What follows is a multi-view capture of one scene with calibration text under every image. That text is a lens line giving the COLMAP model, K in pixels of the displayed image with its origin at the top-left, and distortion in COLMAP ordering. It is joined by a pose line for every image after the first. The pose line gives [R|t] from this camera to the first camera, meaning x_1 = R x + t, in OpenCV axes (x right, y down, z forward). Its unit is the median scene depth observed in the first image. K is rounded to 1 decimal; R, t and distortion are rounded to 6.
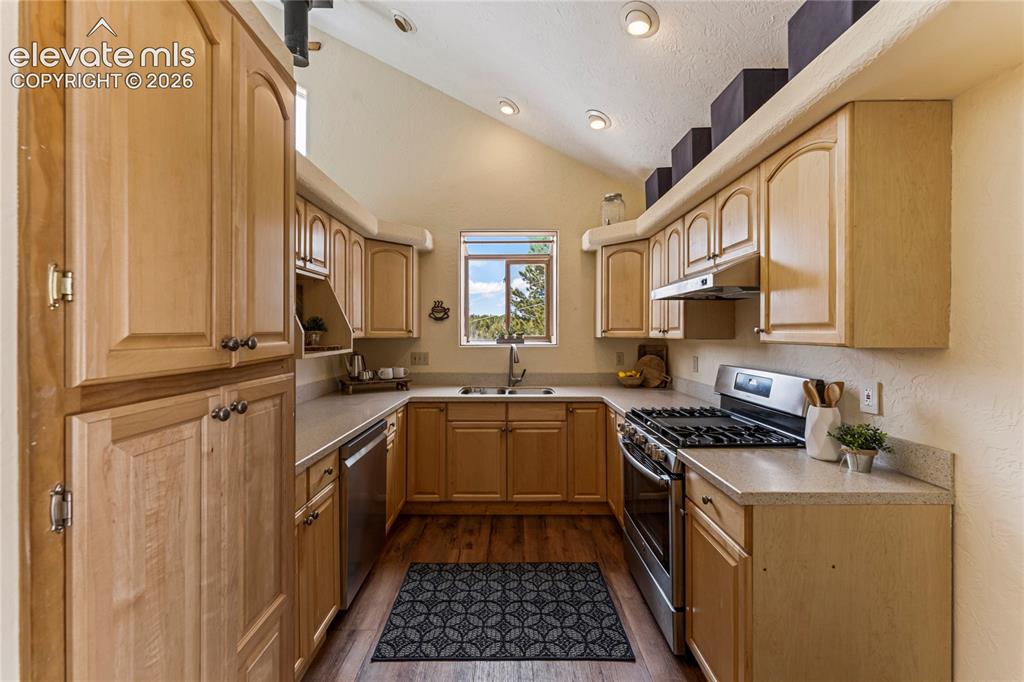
lens RADIAL K [[407.2, 0, 510.5], [0, 407.2, 332.8], [0, 0, 1]] dist [0.000104, -0.000270]
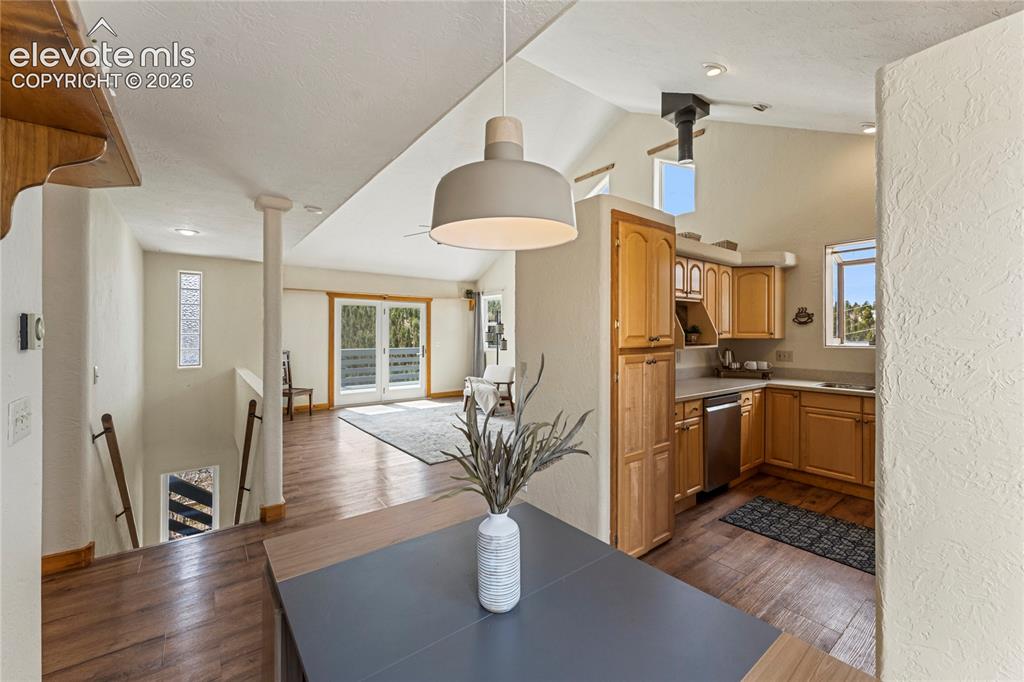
lens RADIAL K [[407.2, 0, 511.6], [0, 407.2, 333.8], [0, 0, 1]] dist [0.000104, -0.000270]
pose [[0.605532, 0.000943, -0.795820, 0.360084], [-0.000721, 1.000000, 0.000637, -0.004247], [0.795820, 0.000189, 0.605533, -0.548154]]
